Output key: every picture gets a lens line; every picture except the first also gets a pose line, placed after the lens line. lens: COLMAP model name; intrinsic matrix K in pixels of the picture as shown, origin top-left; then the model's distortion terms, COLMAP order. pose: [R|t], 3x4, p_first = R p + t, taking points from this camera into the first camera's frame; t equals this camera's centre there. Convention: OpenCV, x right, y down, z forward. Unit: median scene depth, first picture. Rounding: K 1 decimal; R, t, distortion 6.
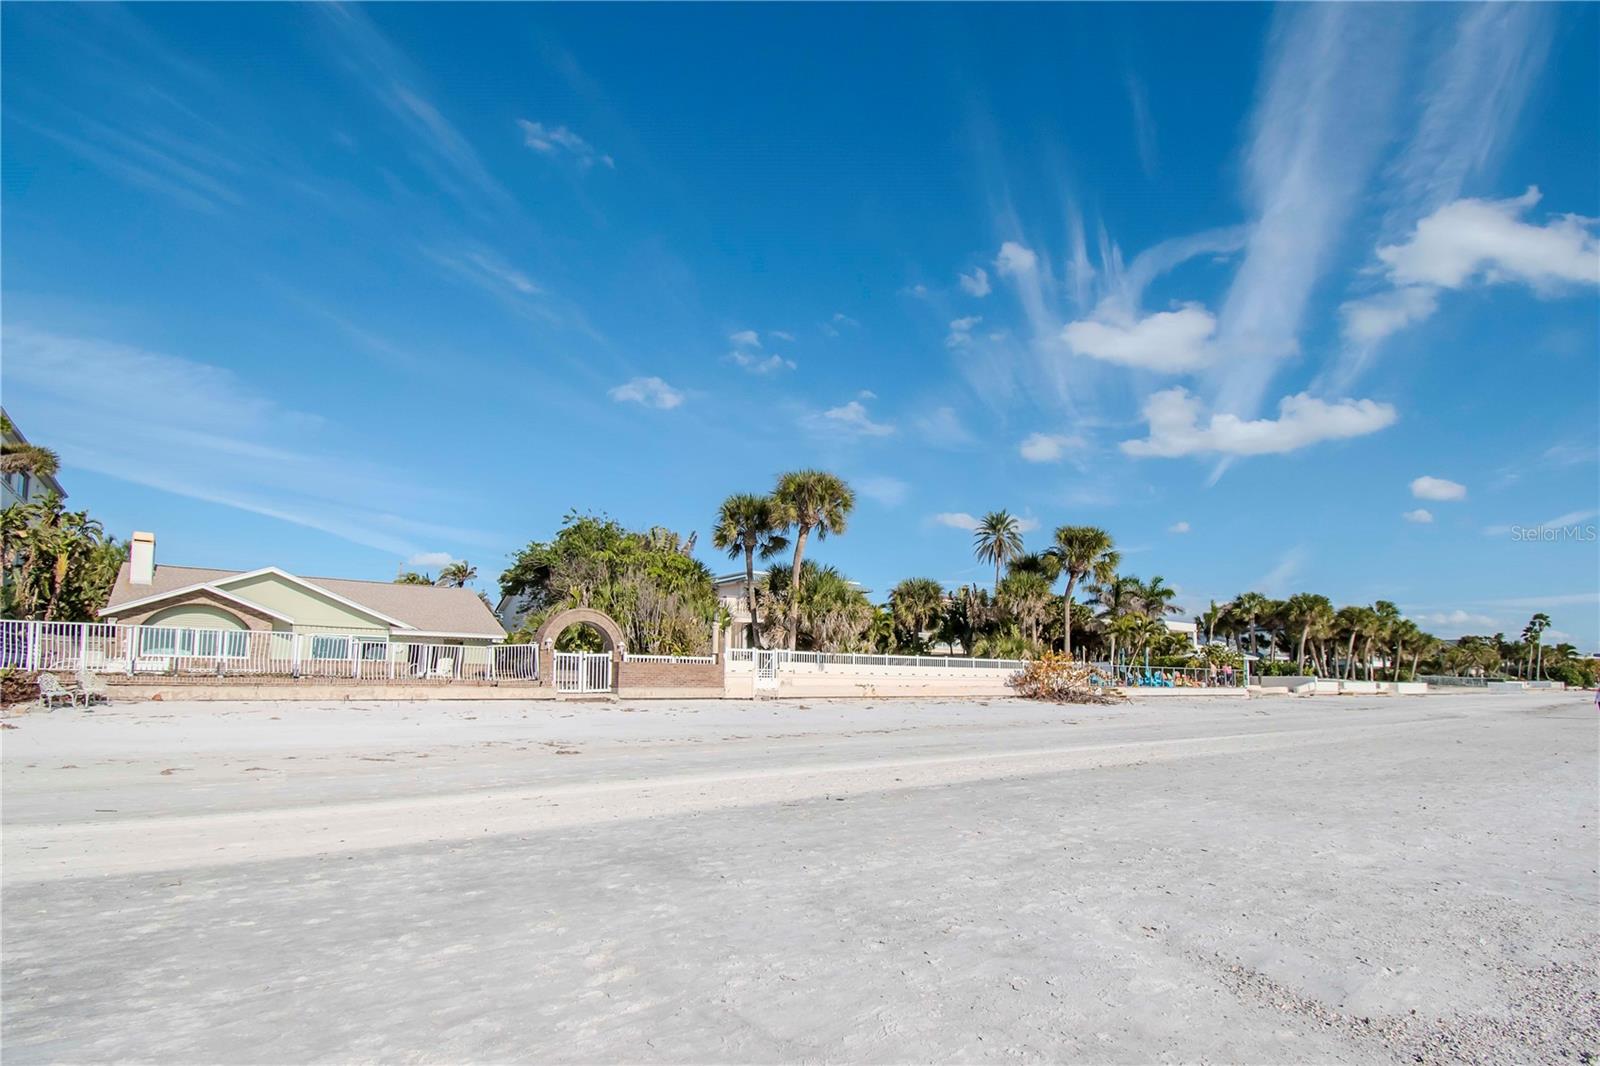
lens RADIAL K [[808.4, 0, 803.3], [0, 808.4, 532.9], [0, 0, 1]] dist [0.004173, -0.021525]
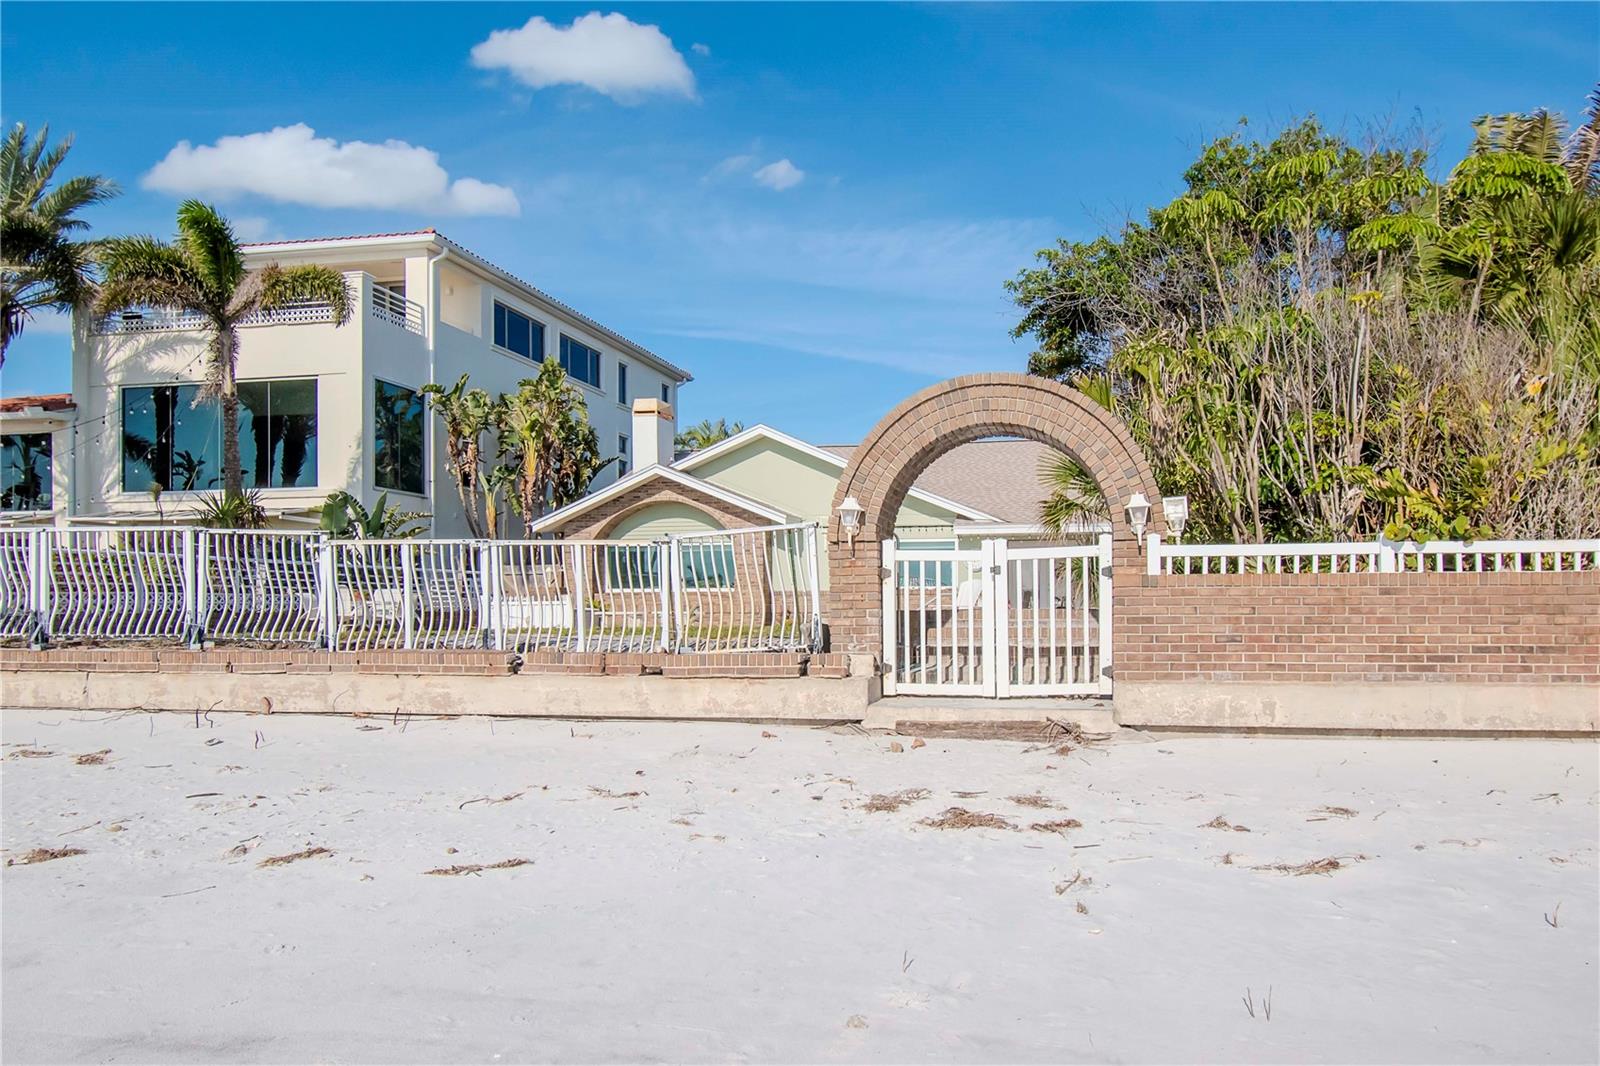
lens RADIAL K [[1181.6, 0, 806.7], [0, 1181.6, 535.5], [0, 0, 1]] dist [-0.017025, -0.003451]
pose [[0.629028, -0.059746, -0.775083, -0.007016], [0.153035, 0.987049, 0.048112, 0.104036], [0.762171, -0.148879, 0.630025, 0.635114]]
